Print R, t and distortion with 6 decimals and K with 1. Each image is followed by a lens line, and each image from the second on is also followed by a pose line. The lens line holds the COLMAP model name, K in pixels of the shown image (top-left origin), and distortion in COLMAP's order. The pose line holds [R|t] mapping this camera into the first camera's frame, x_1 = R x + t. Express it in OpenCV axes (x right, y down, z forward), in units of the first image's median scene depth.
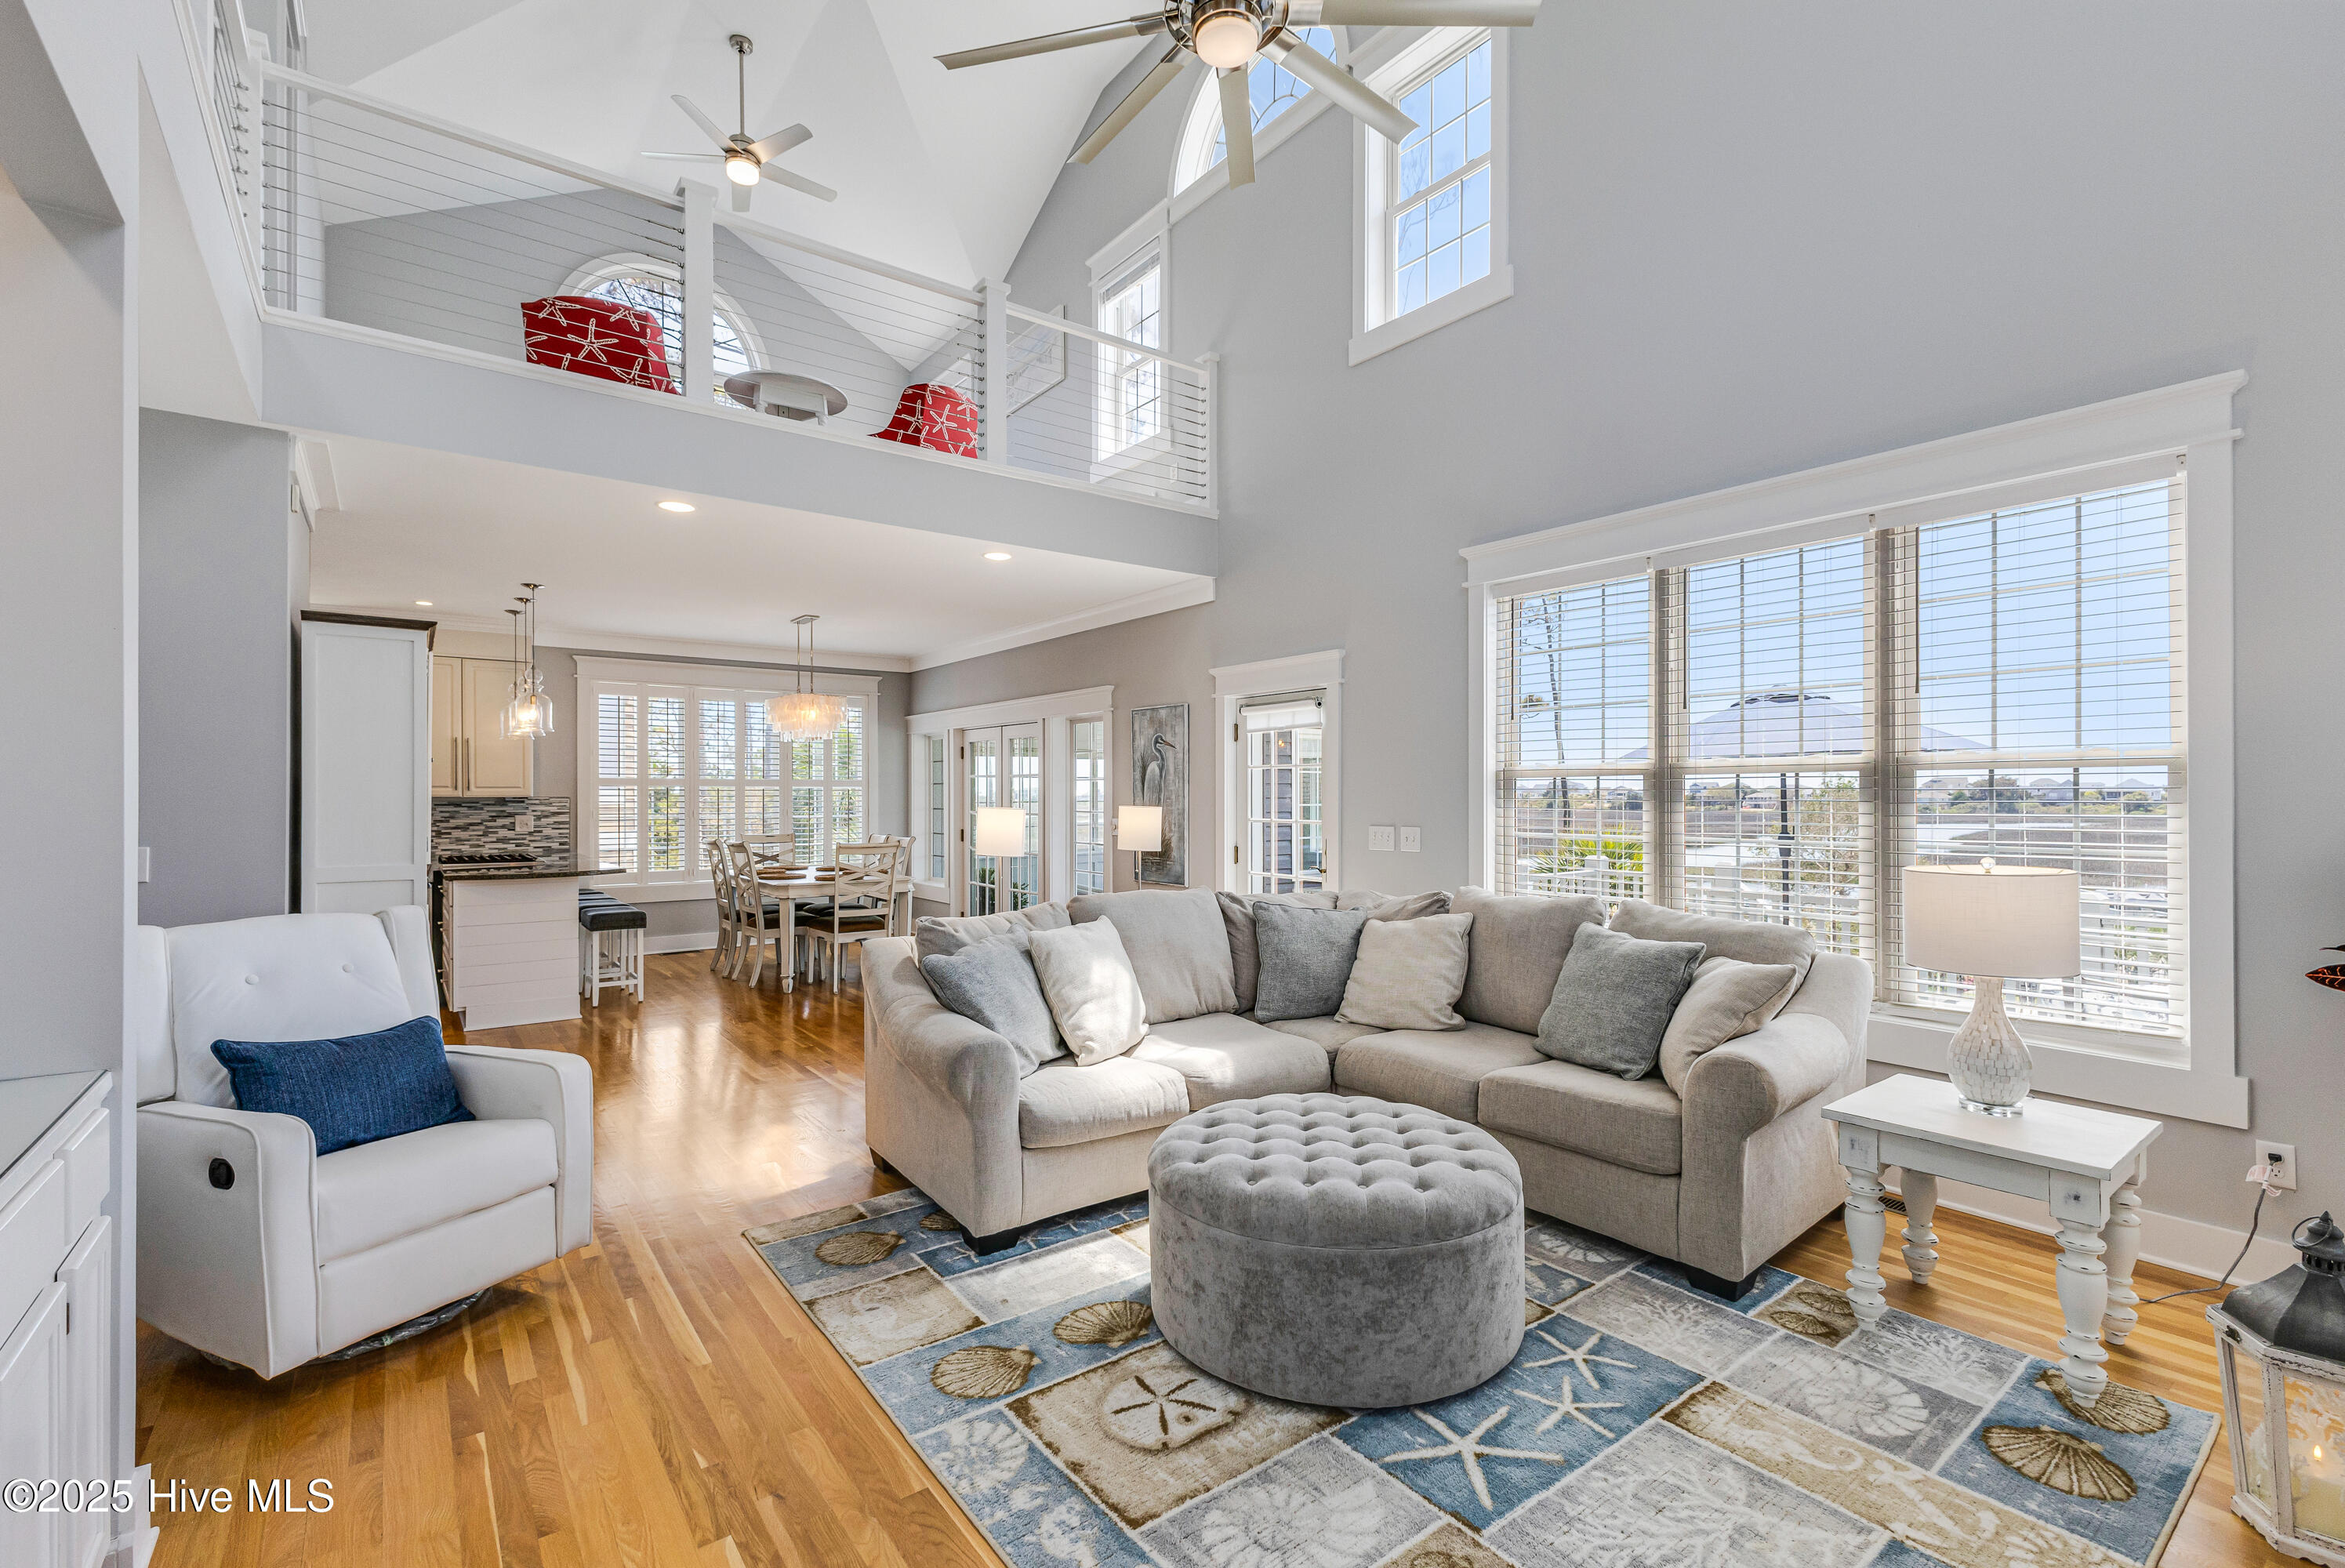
lens RADIAL K [[1030.2, 0, 1178.3], [0, 1030.2, 793.2], [0, 0, 1]] dist [0.009275, -0.000101]
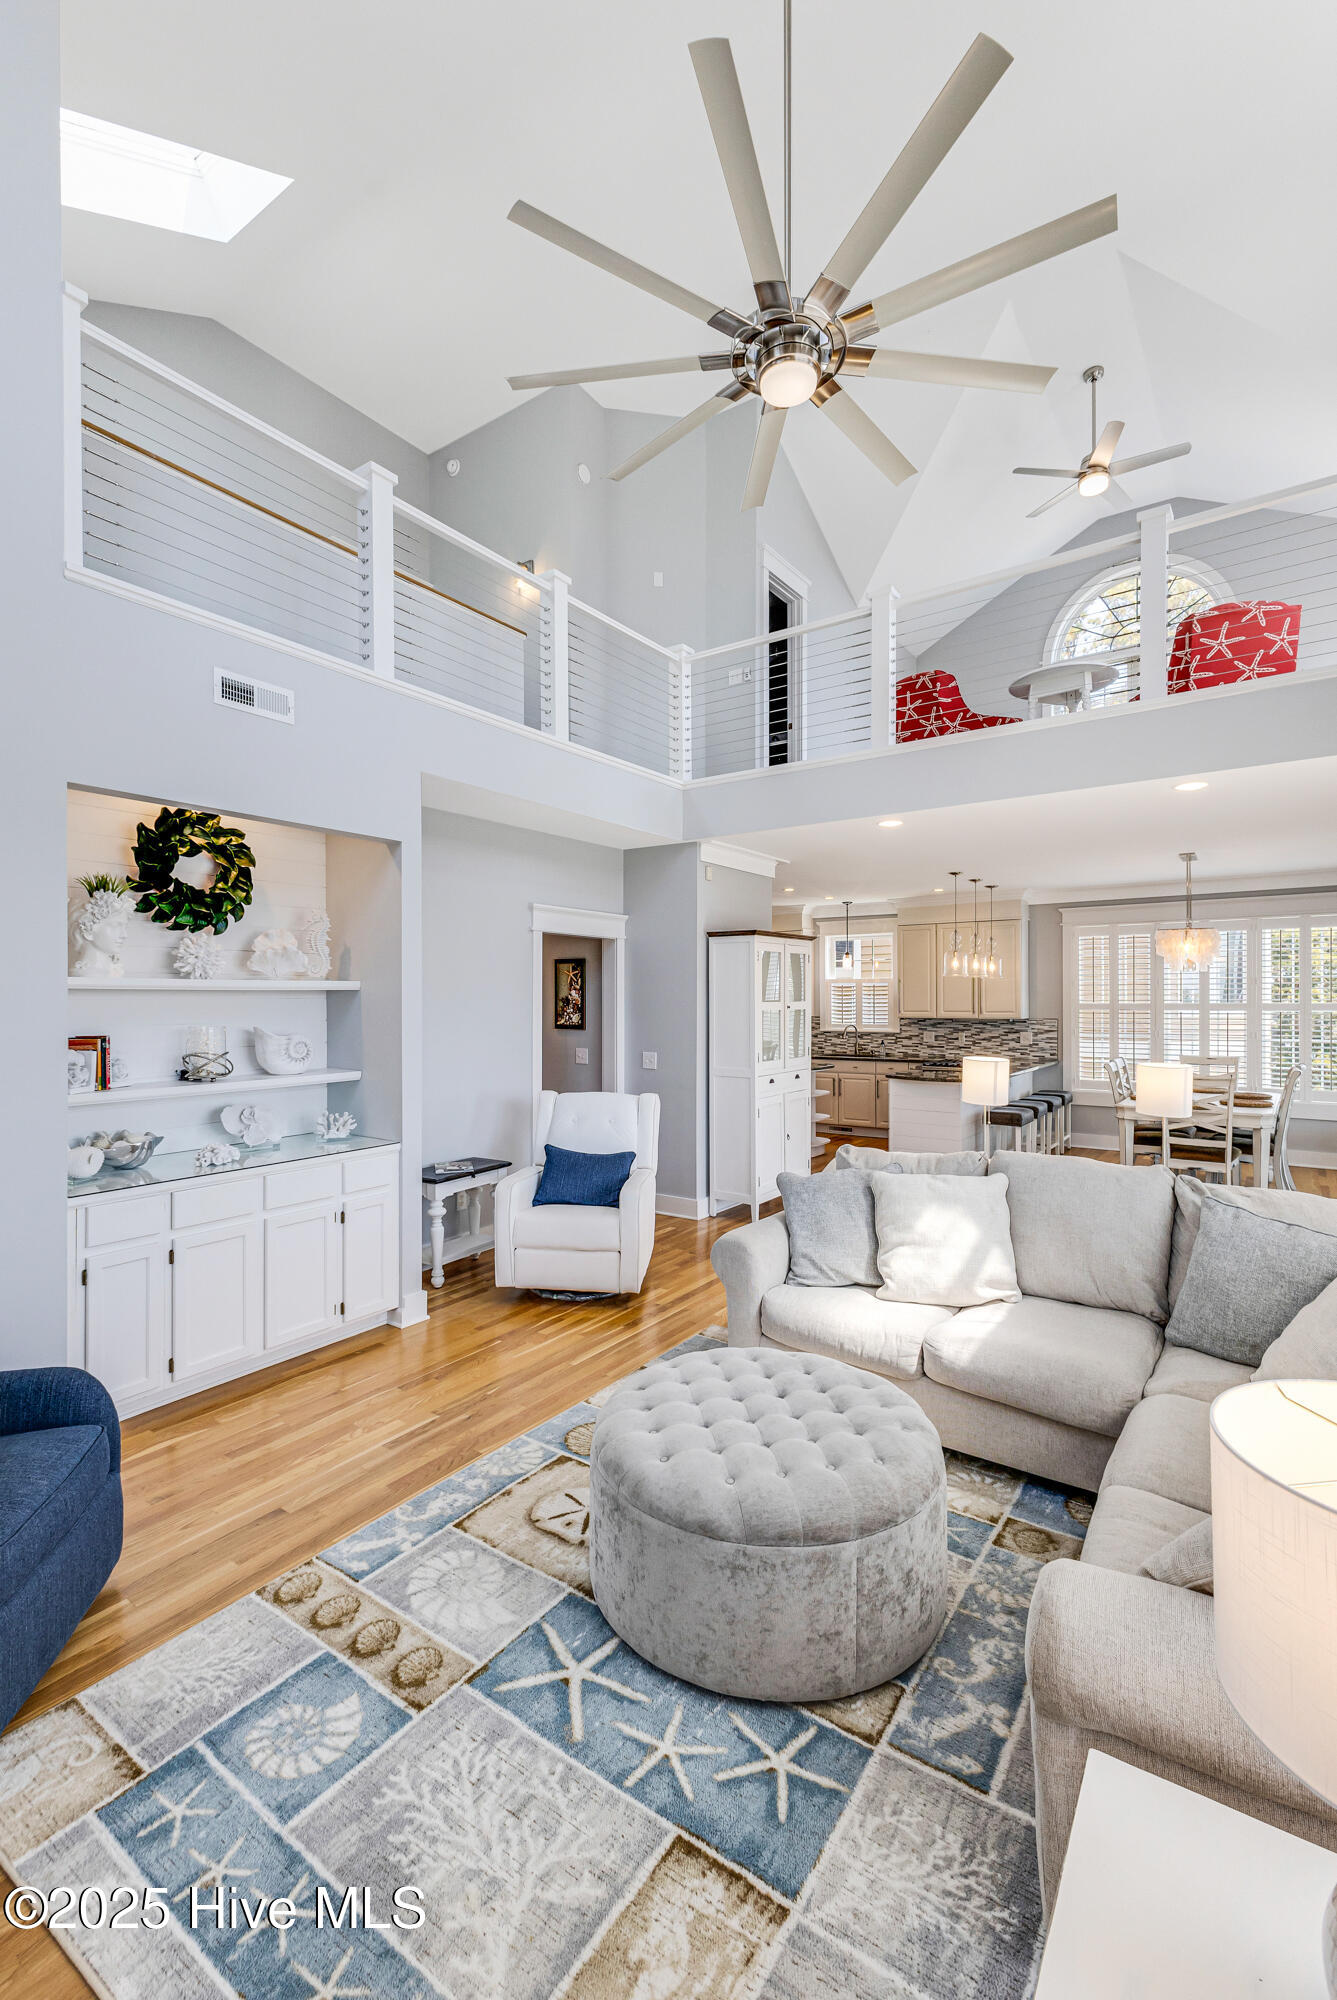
lens RADIAL K [[878.7, 0, 668.5], [0, 878.7, 1000.0], [0, 0, 1]] dist [0.009275, -0.000101]
pose [[0.302313, 0.003360, -0.953203, 0.451927], [0.004818, 0.999976, 0.005053, -0.039988], [0.953197, -0.006120, 0.302289, 0.297464]]
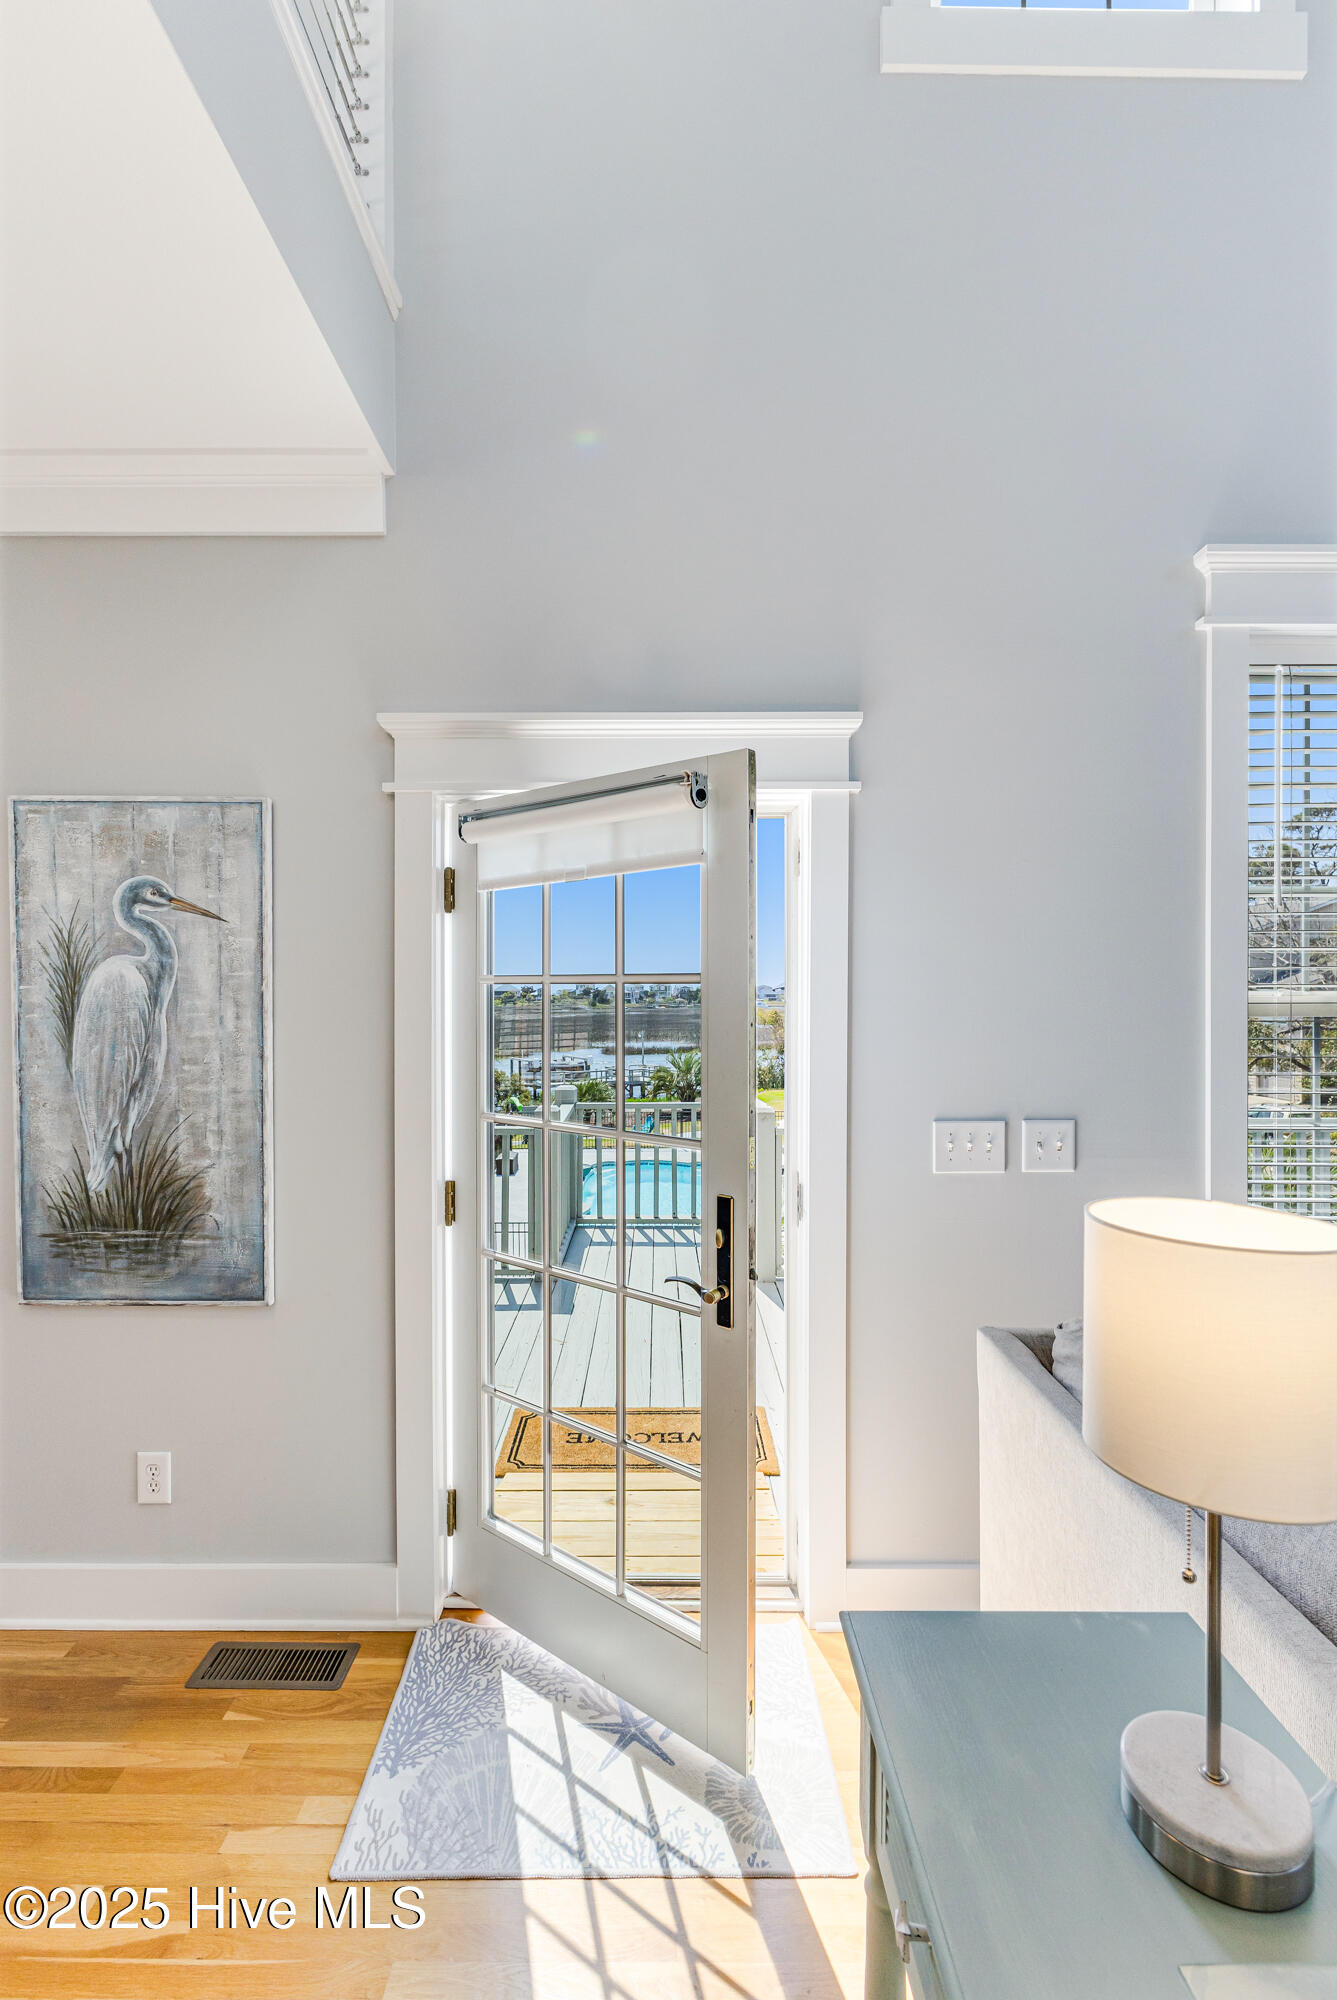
lens RADIAL K [[907.6, 0, 668.5], [0, 907.6, 1000.0], [0, 0, 1]] dist [-0.000758, -0.000004]
pose [[0.600152, -0.004063, 0.799876, -0.187088], [-0.004660, 0.999952, 0.008576, -0.022608], [-0.799872, -0.008875, 0.600105, 0.793857]]
